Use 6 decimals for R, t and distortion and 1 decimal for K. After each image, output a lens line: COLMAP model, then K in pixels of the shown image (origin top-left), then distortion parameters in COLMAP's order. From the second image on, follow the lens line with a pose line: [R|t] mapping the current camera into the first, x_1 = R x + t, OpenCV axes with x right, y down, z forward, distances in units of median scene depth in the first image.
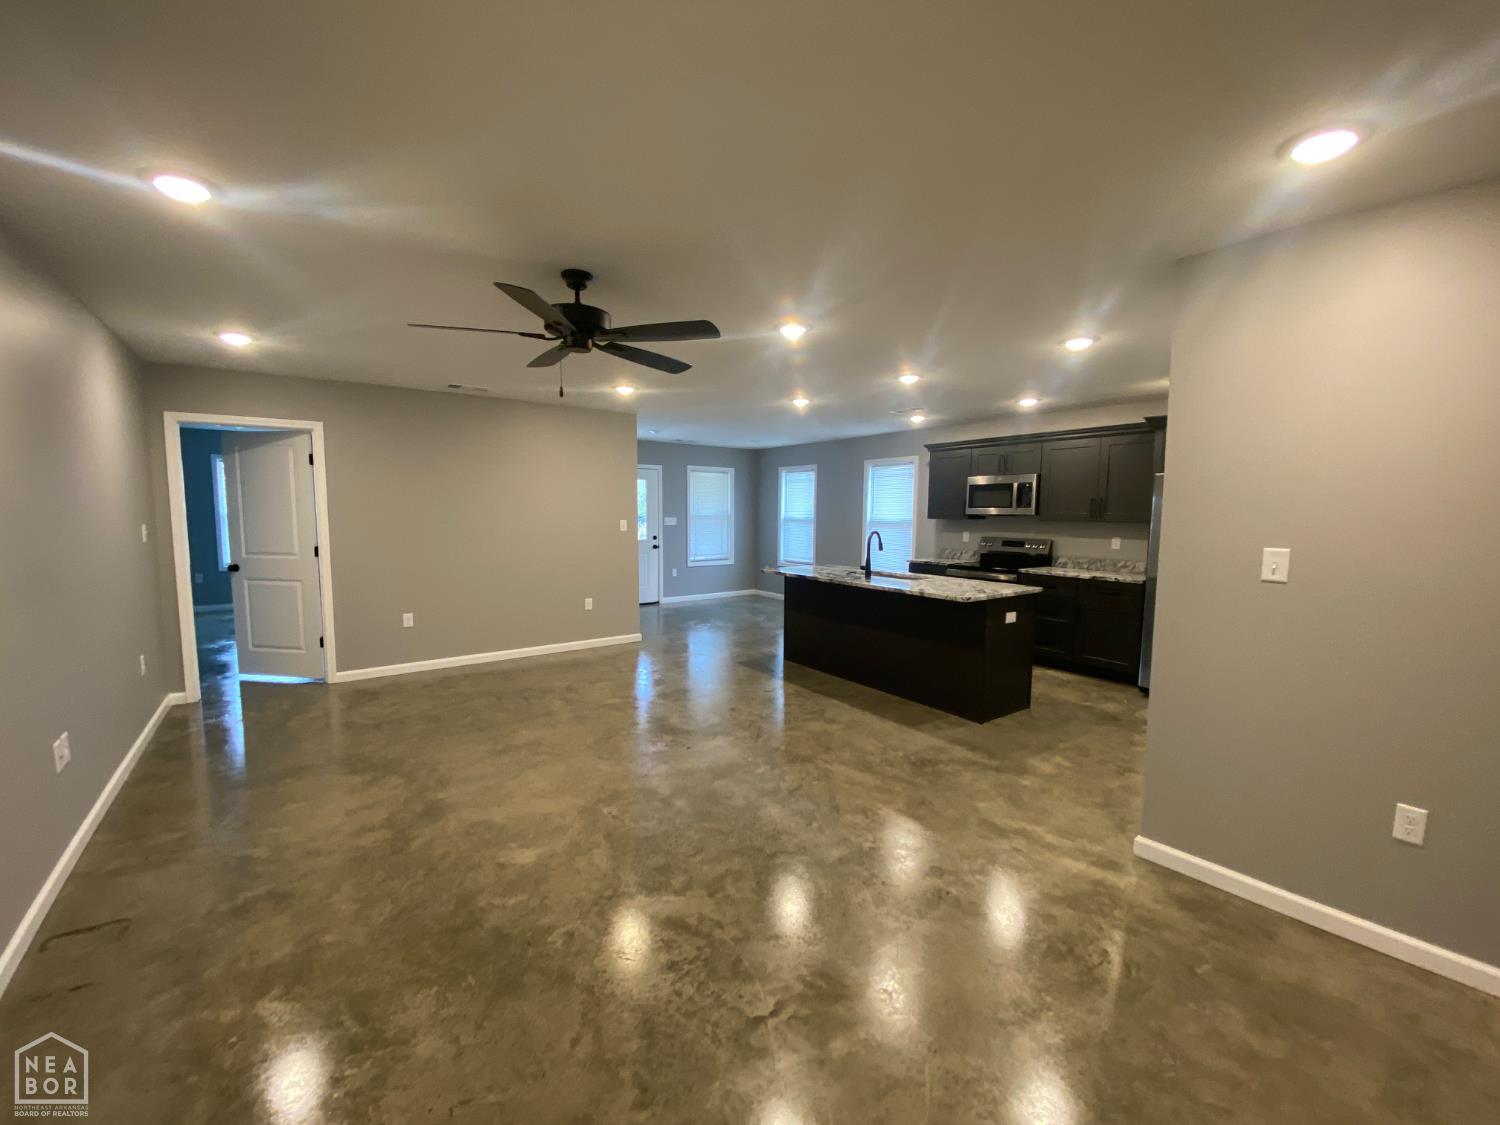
lens RADIAL K [[607.2, 0, 746.9], [0, 607.2, 566.2], [0, 0, 1]] dist [-0.013840, -0.003331]
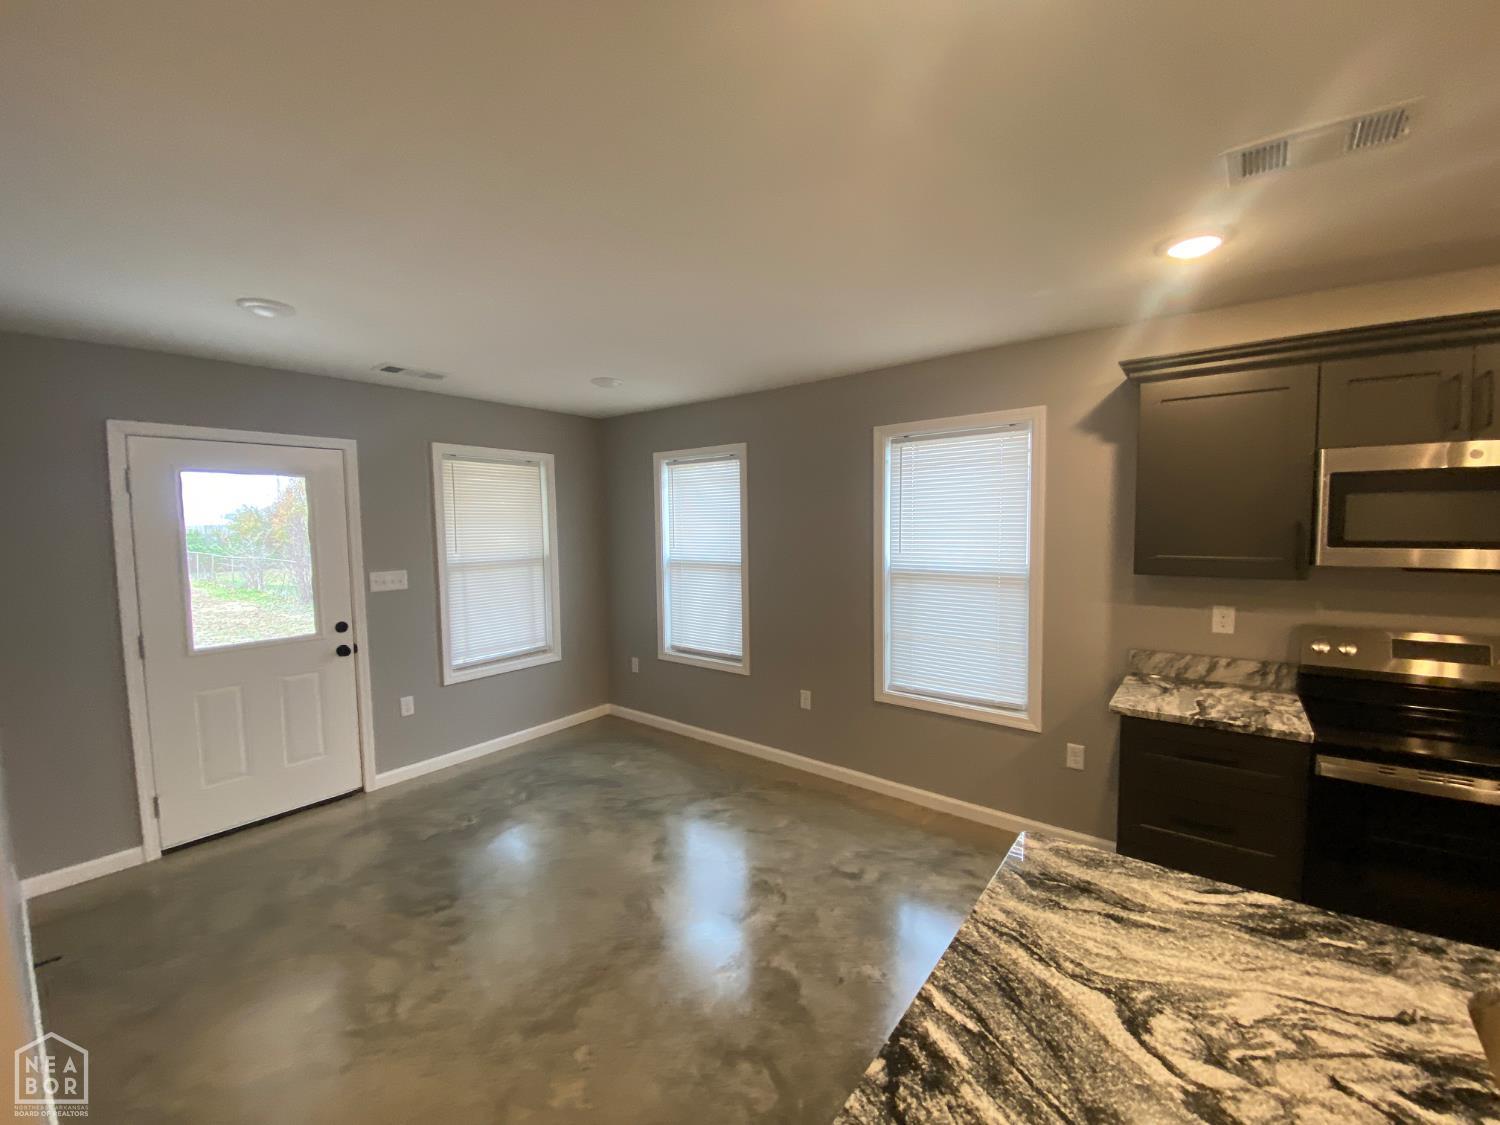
lens RADIAL K [[607.2, 0, 758.0], [0, 607.2, 565.5], [0, 0, 1]] dist [-0.013840, -0.003331]
pose [[0.960159, -0.038642, 0.276769, -0.002827], [0.045405, 0.998805, -0.018068, -0.065638], [-0.275740, 0.029915, 0.960767, 0.548379]]
